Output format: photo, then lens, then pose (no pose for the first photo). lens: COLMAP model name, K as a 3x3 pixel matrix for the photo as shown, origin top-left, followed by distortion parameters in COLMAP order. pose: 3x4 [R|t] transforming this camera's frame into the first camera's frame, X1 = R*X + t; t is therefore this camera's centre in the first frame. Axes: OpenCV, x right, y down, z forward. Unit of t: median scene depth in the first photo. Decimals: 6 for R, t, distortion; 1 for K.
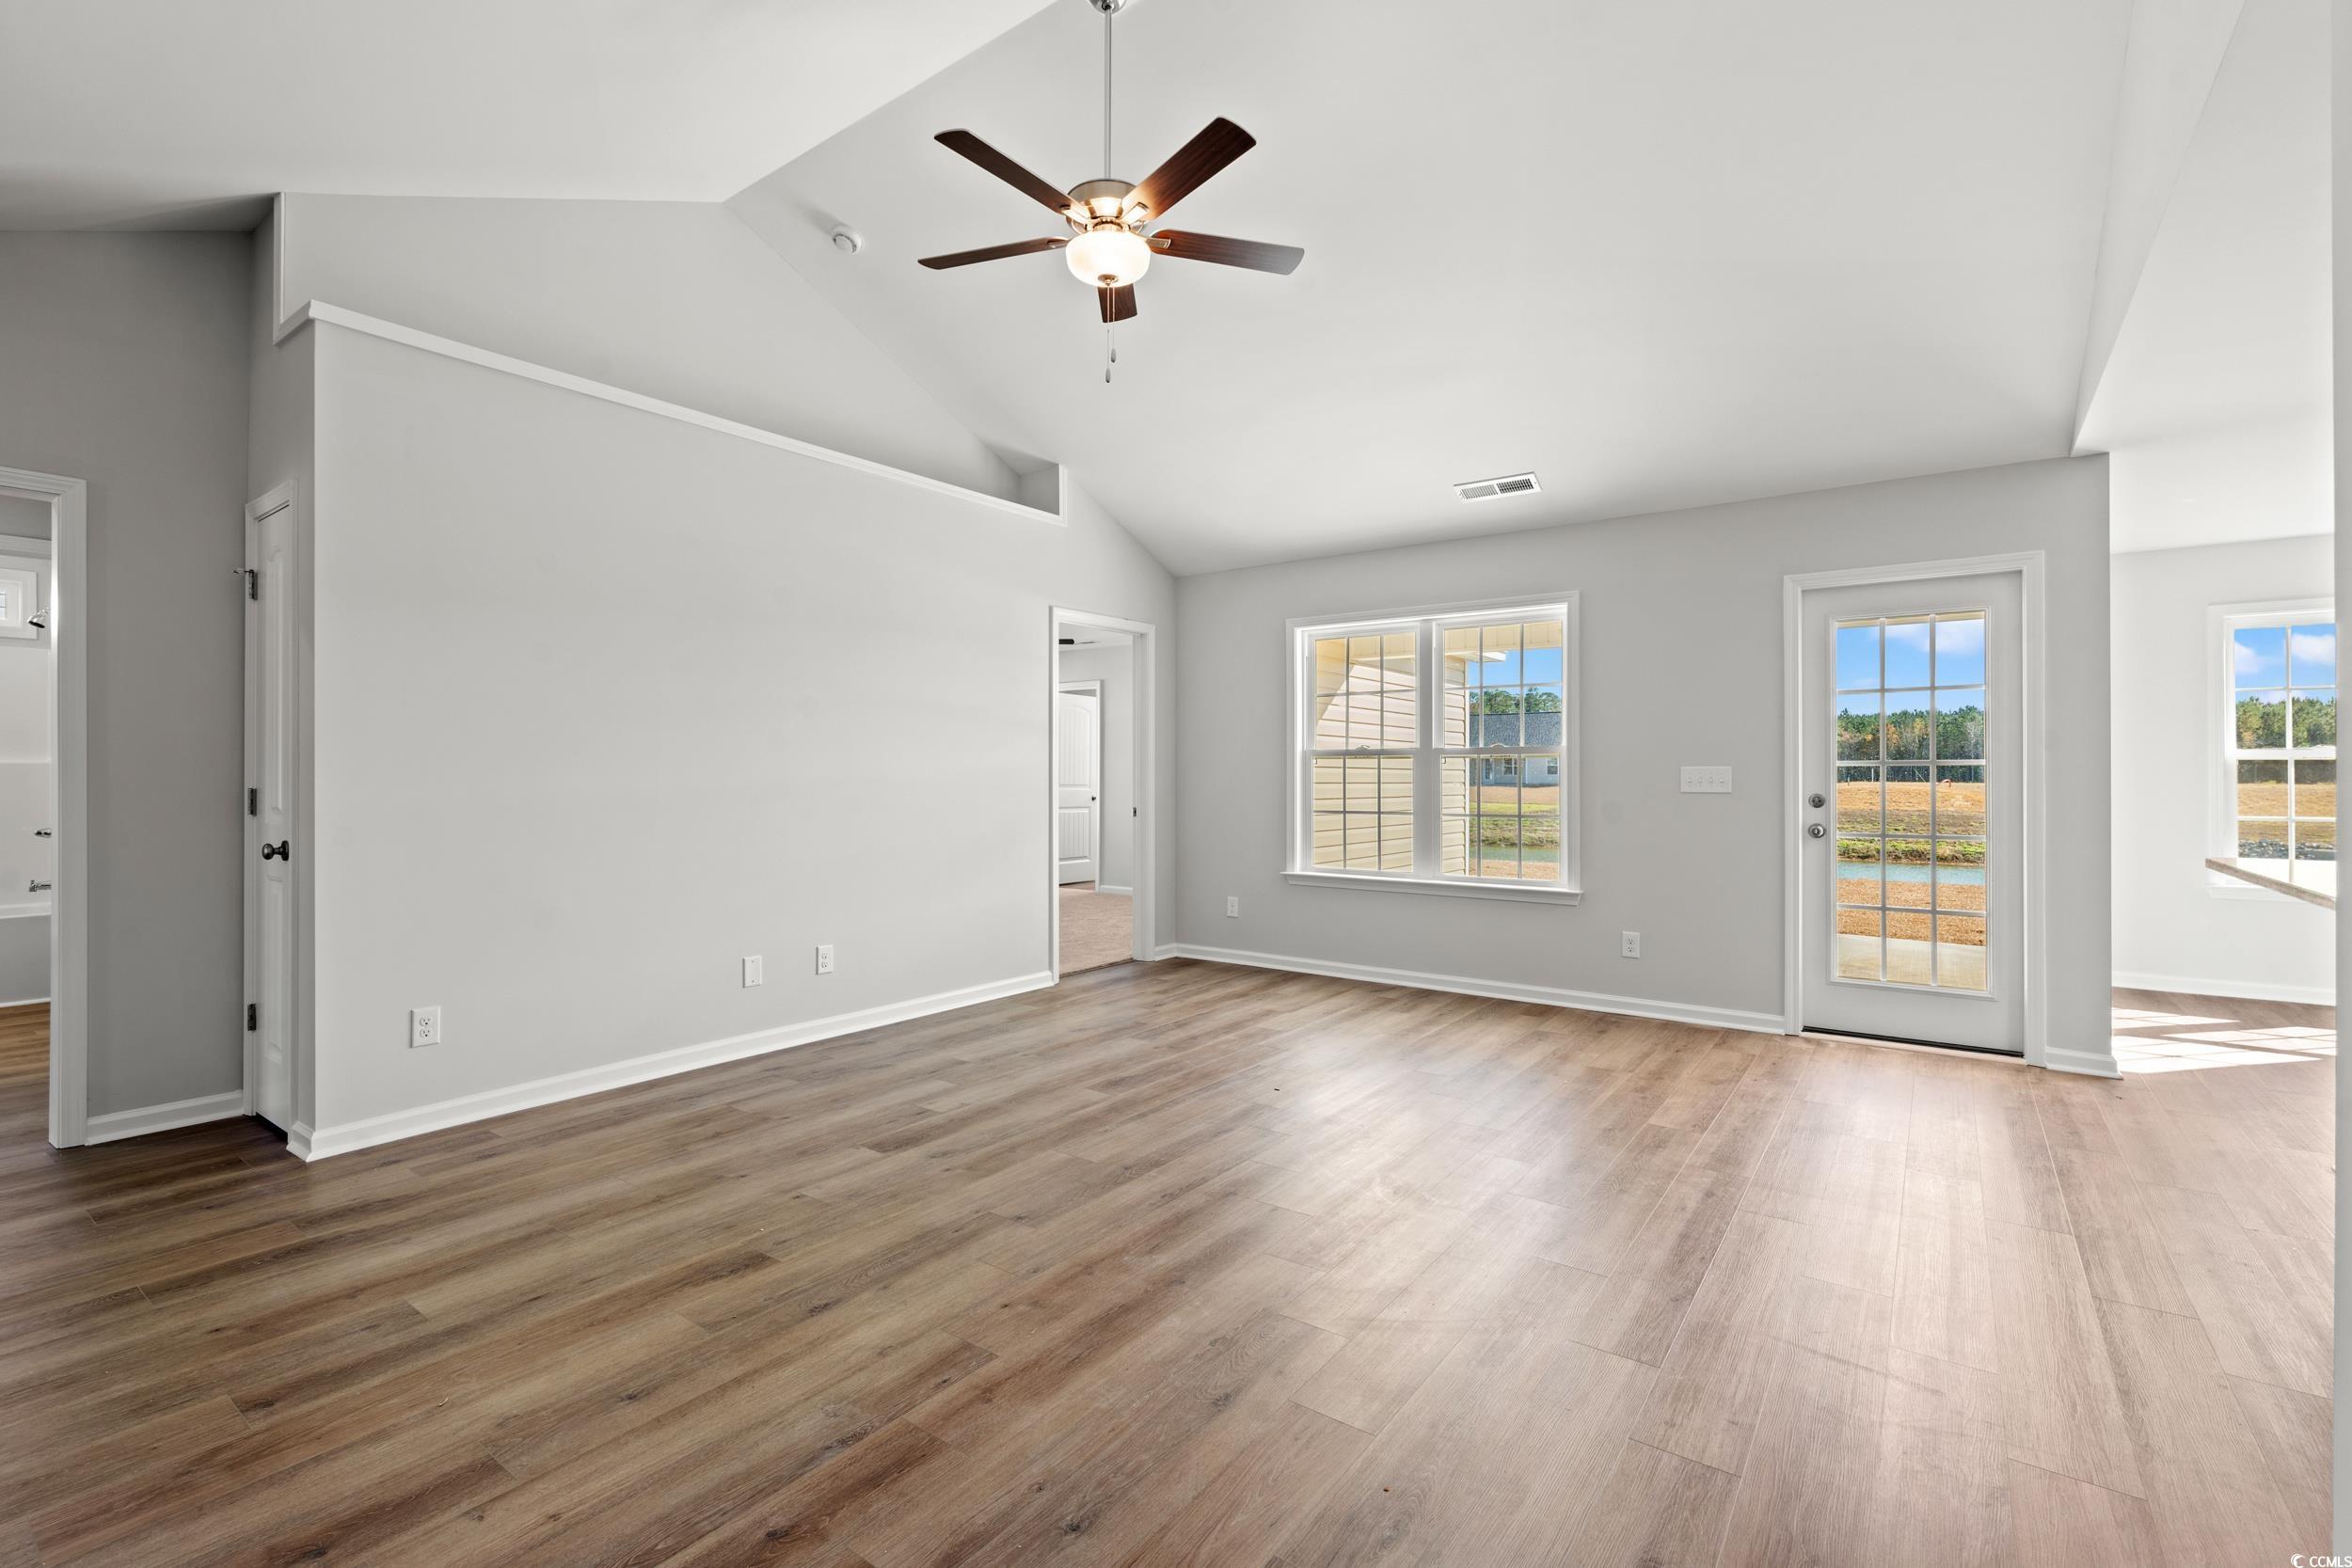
lens RADIAL K [[1051.4, 0, 1170.2], [0, 1051.4, 767.2], [0, 0, 1]] dist [-0.004859, -0.000566]
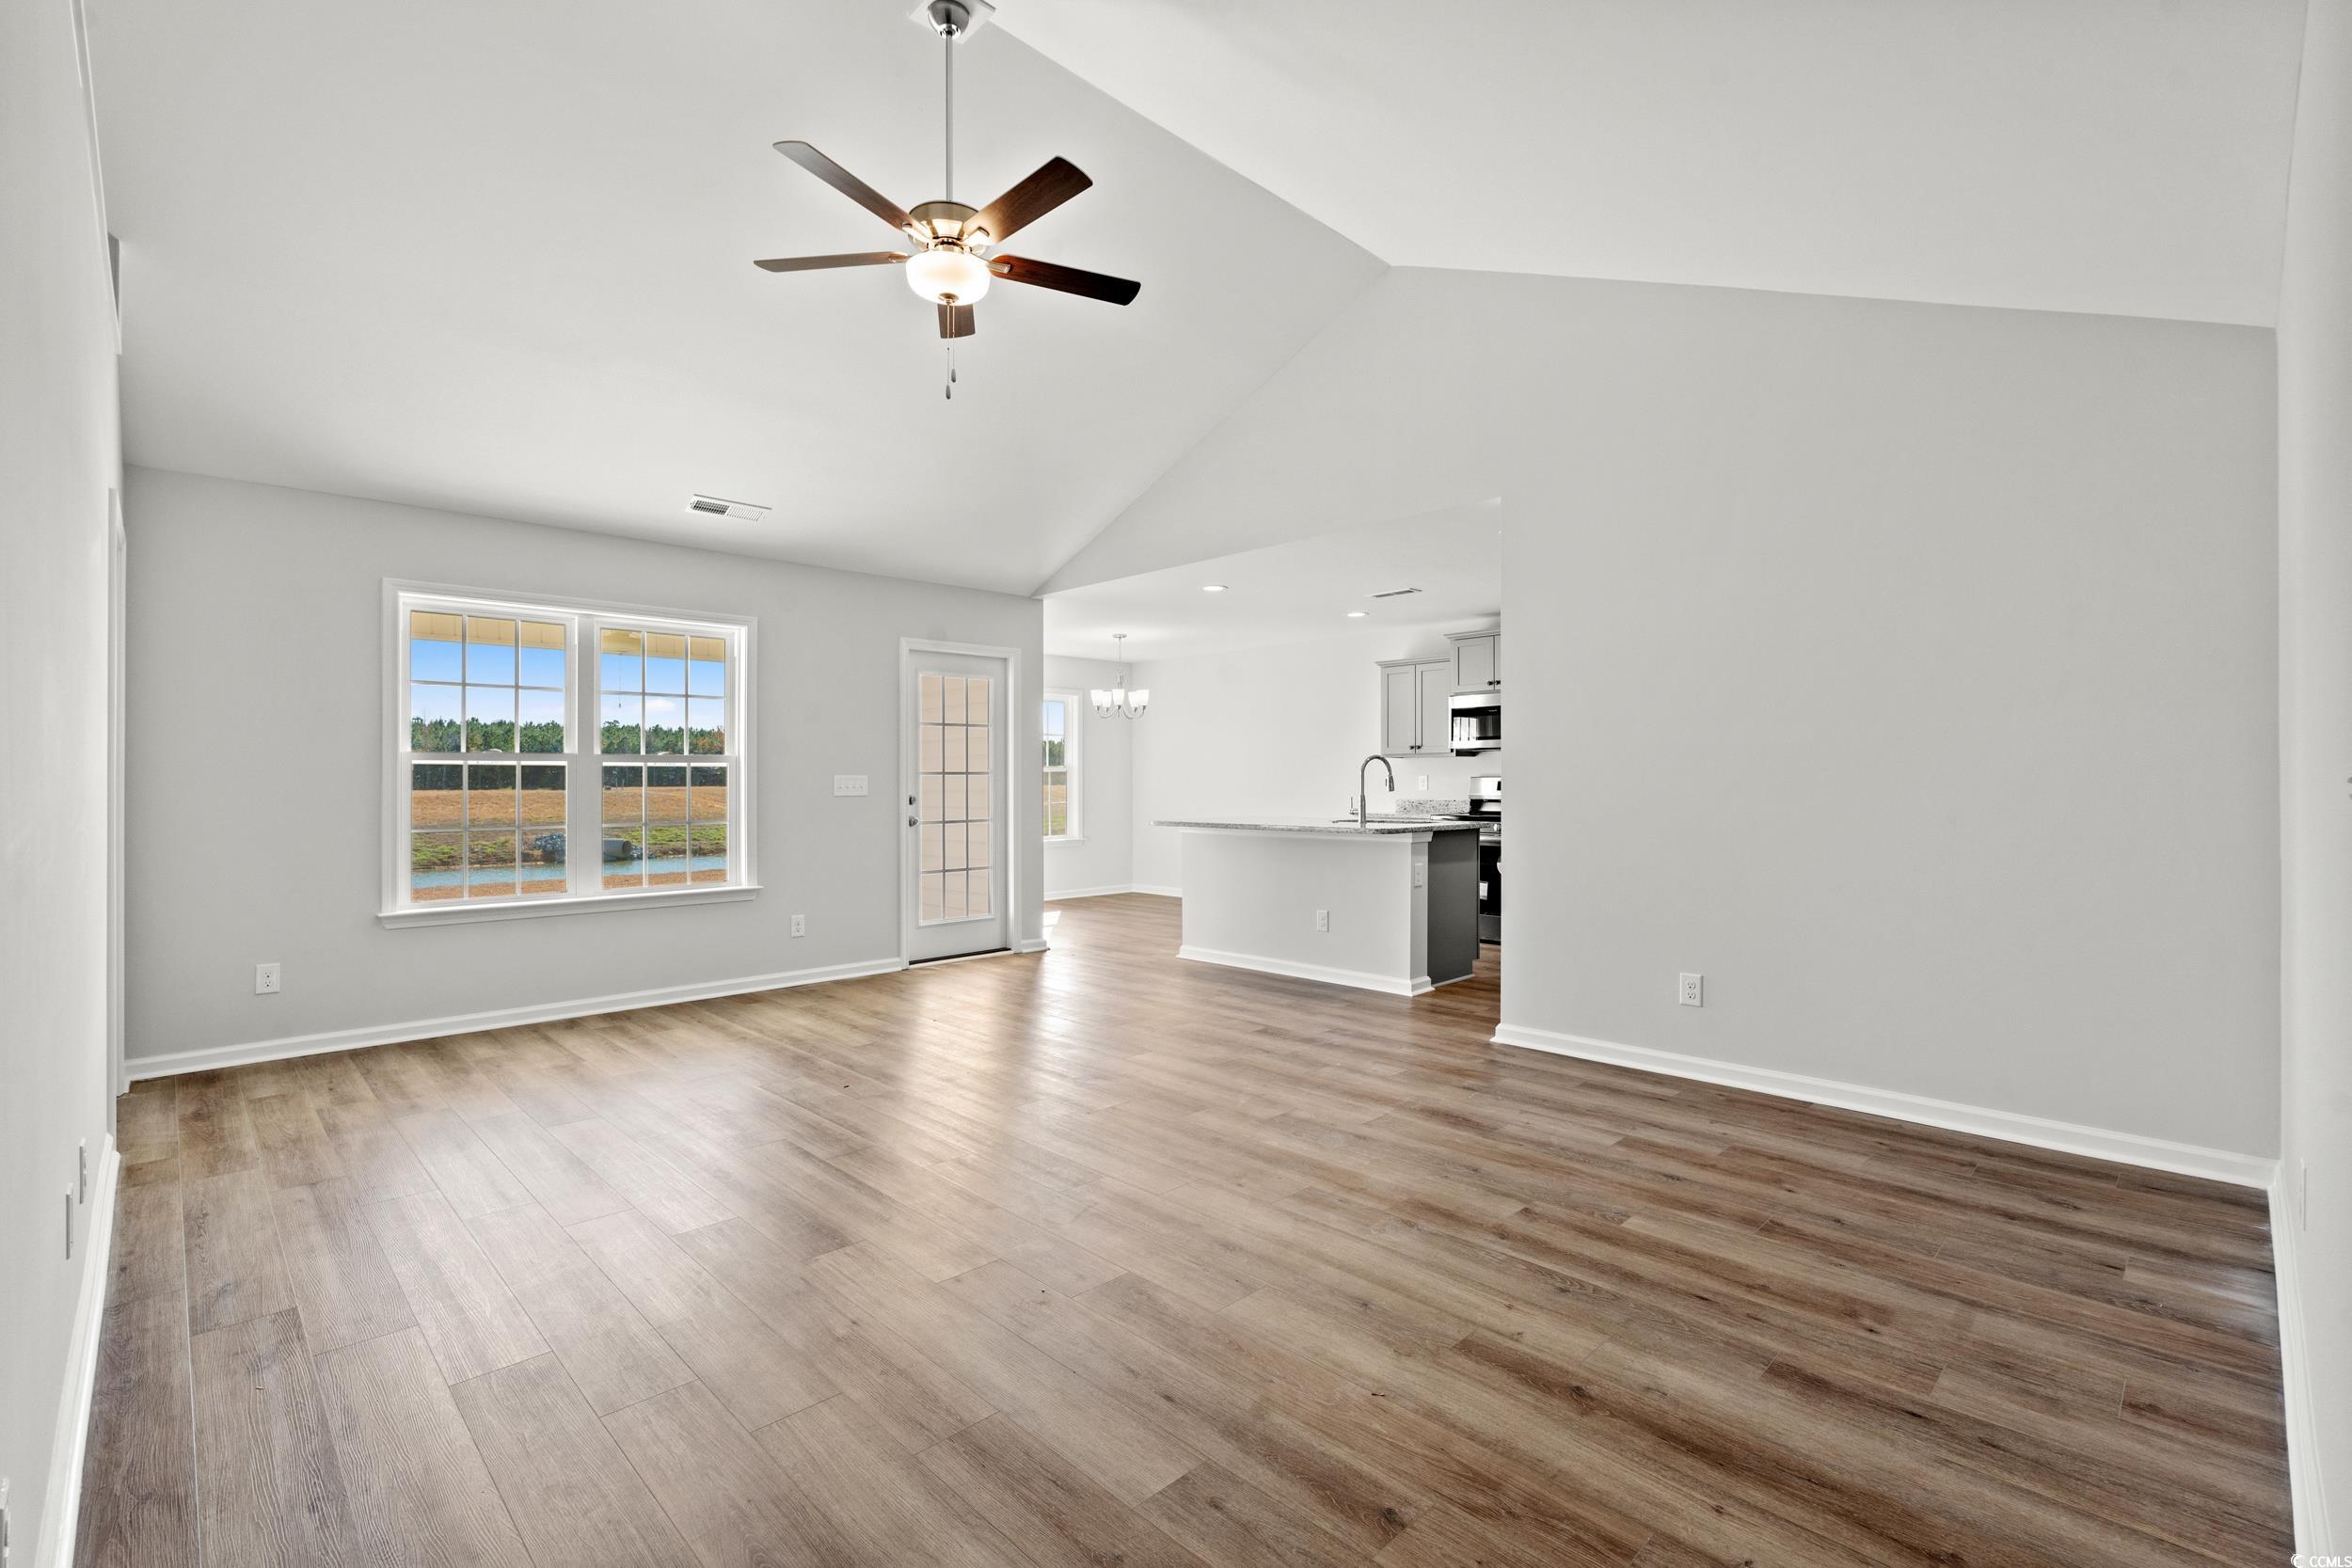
lens RADIAL K [[1051.4, 0, 1176.2], [0, 1051.4, 782.9], [0, 0, 1]] dist [-0.004859, -0.000566]
pose [[0.156447, -0.004860, 0.987674, -1.039580], [-0.003342, 0.999980, 0.005450, 0.001896], [-0.987681, -0.004154, 0.156428, 0.620688]]
